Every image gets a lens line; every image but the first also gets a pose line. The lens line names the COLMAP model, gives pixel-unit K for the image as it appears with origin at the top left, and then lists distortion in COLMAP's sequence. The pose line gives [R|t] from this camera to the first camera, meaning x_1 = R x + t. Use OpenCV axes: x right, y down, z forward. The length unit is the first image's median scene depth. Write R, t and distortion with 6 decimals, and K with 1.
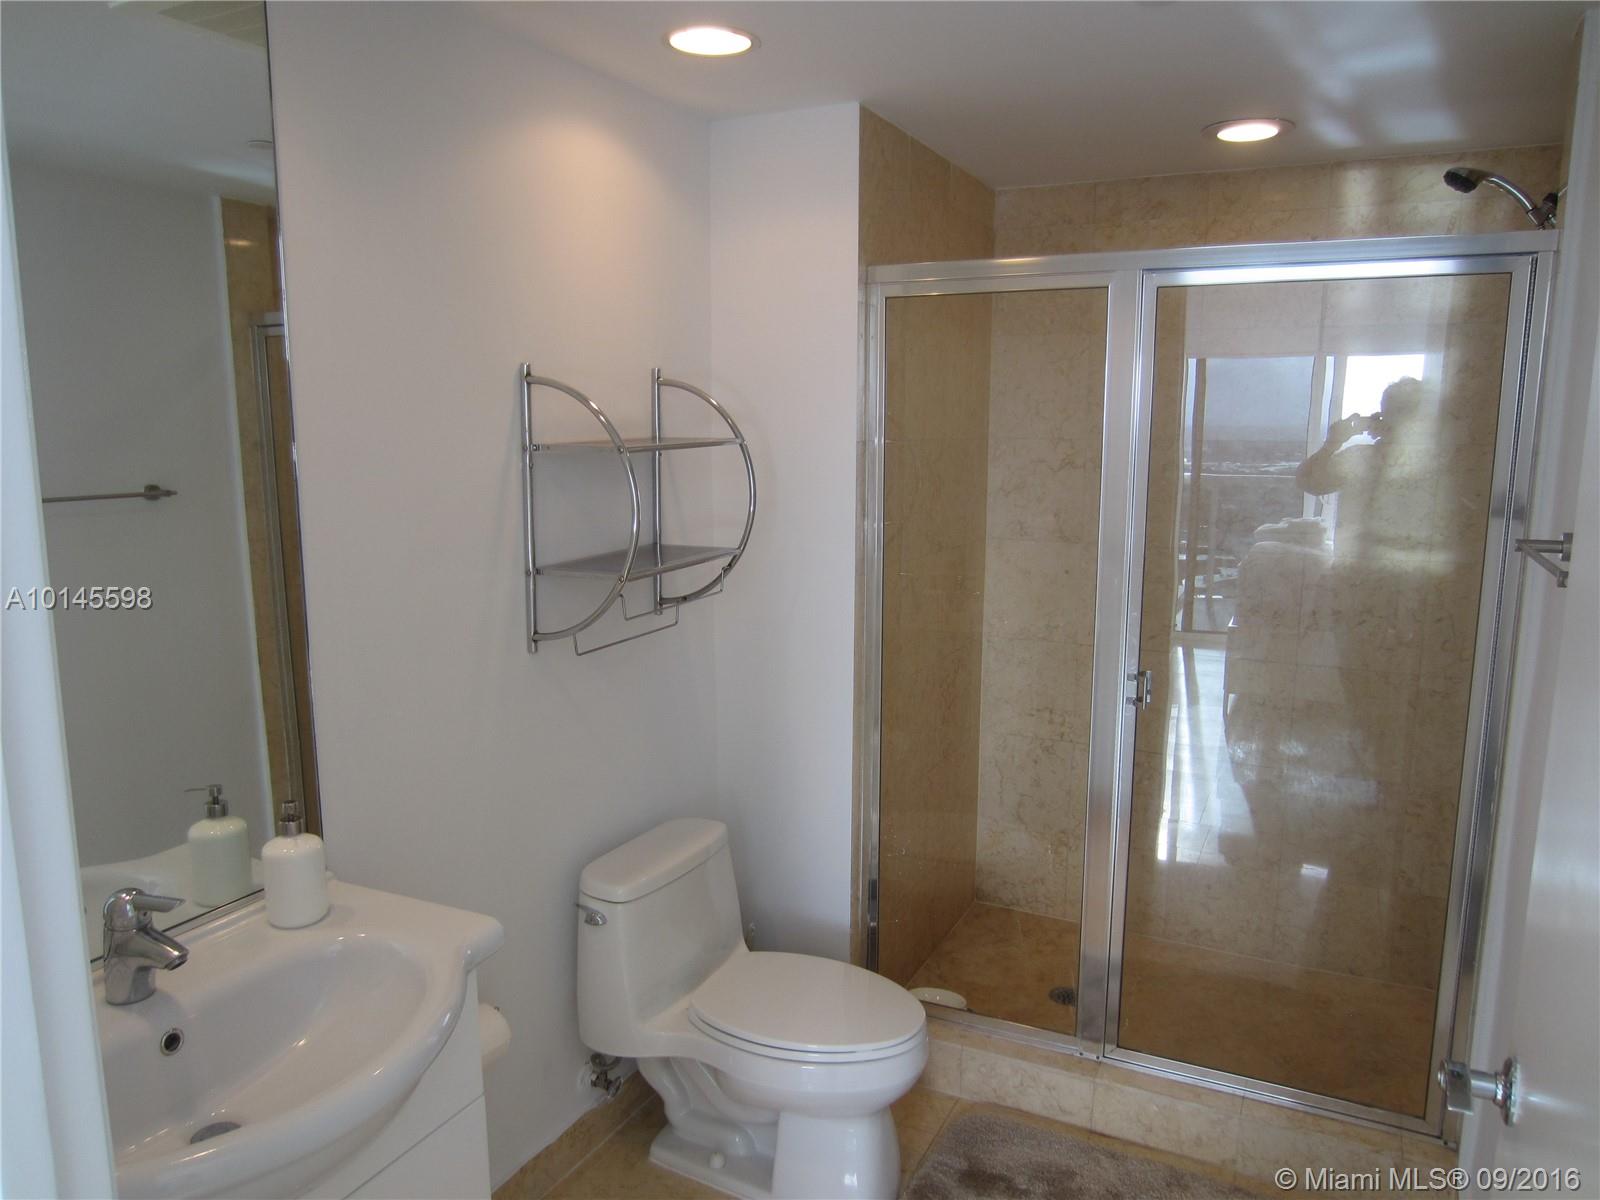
lens RADIAL K [[1114.8, 0, 800.0], [0, 1114.8, 600.0], [0, 0, 1]] dist [-0.027540, 0.000262]
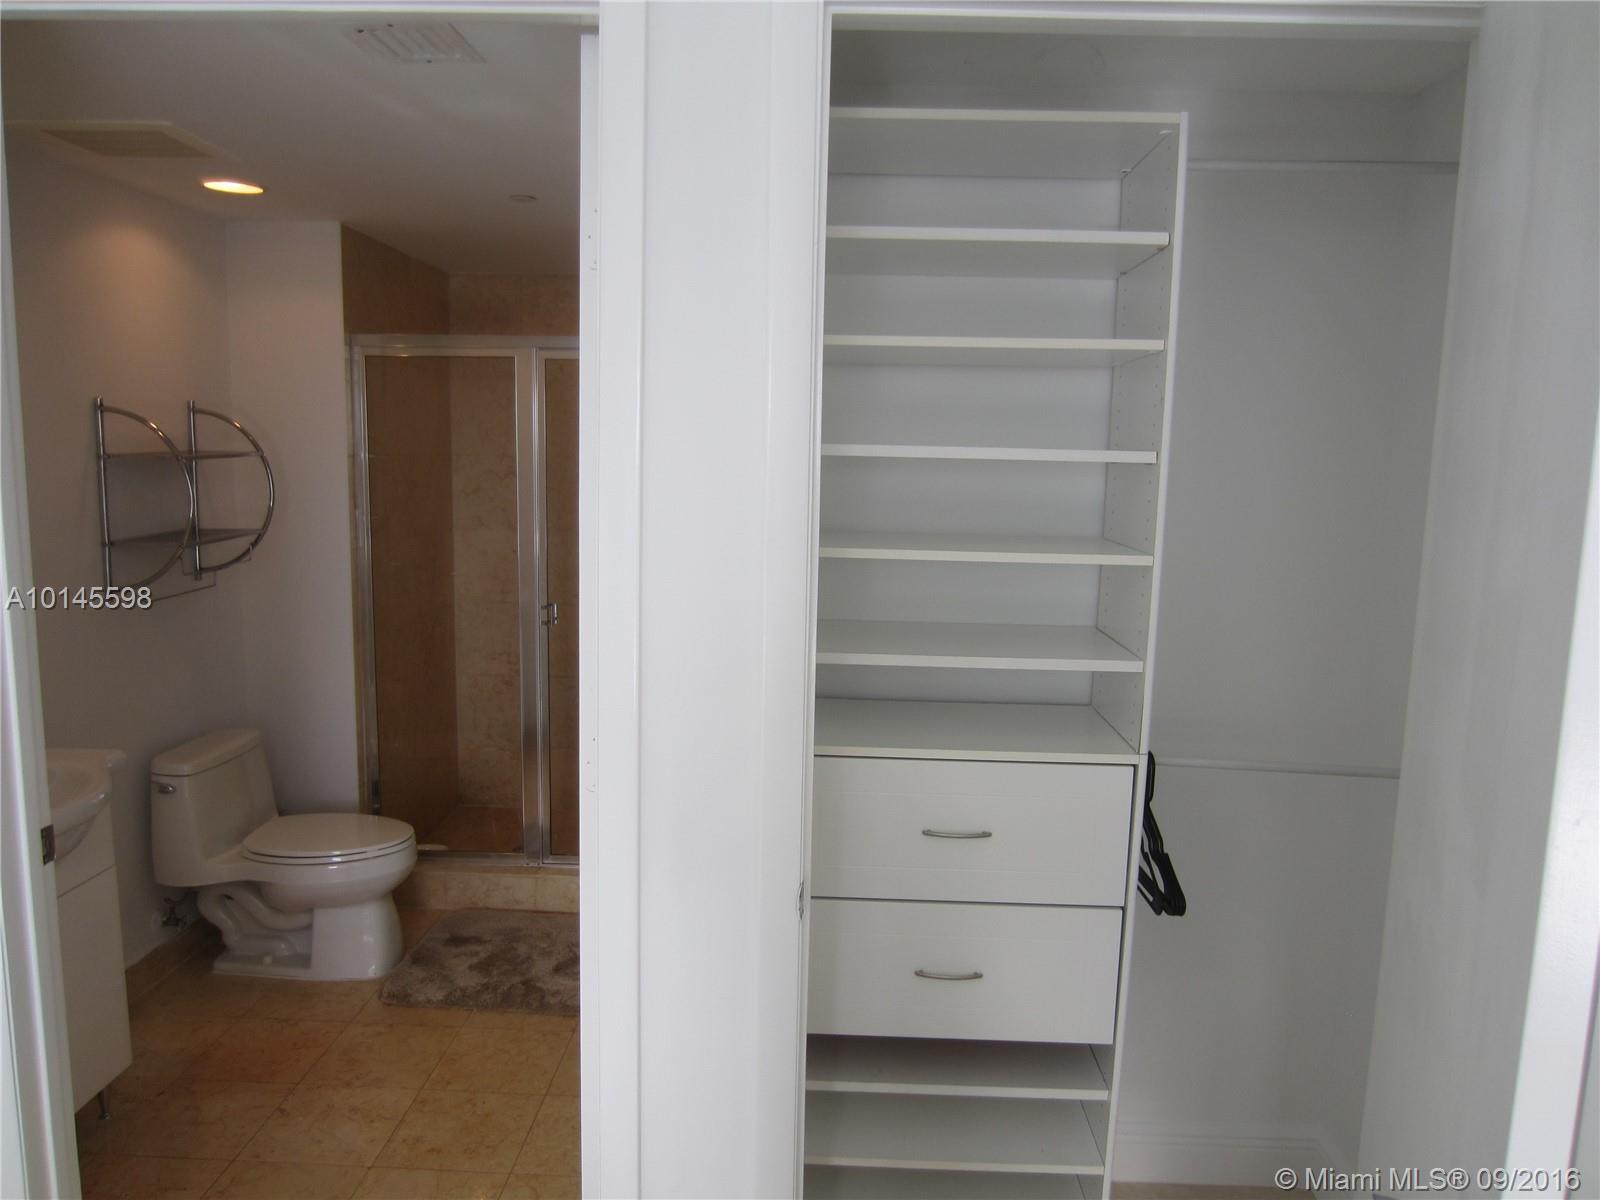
lens RADIAL K [[1114.8, 0, 800.0], [0, 1114.8, 600.0], [0, 0, 1]] dist [-0.027540, 0.000262]
pose [[0.905619, -0.041974, 0.422009, -0.033479], [0.049281, 0.998764, -0.006416, 0.085542], [-0.421219, 0.026608, 0.906569, -0.557020]]
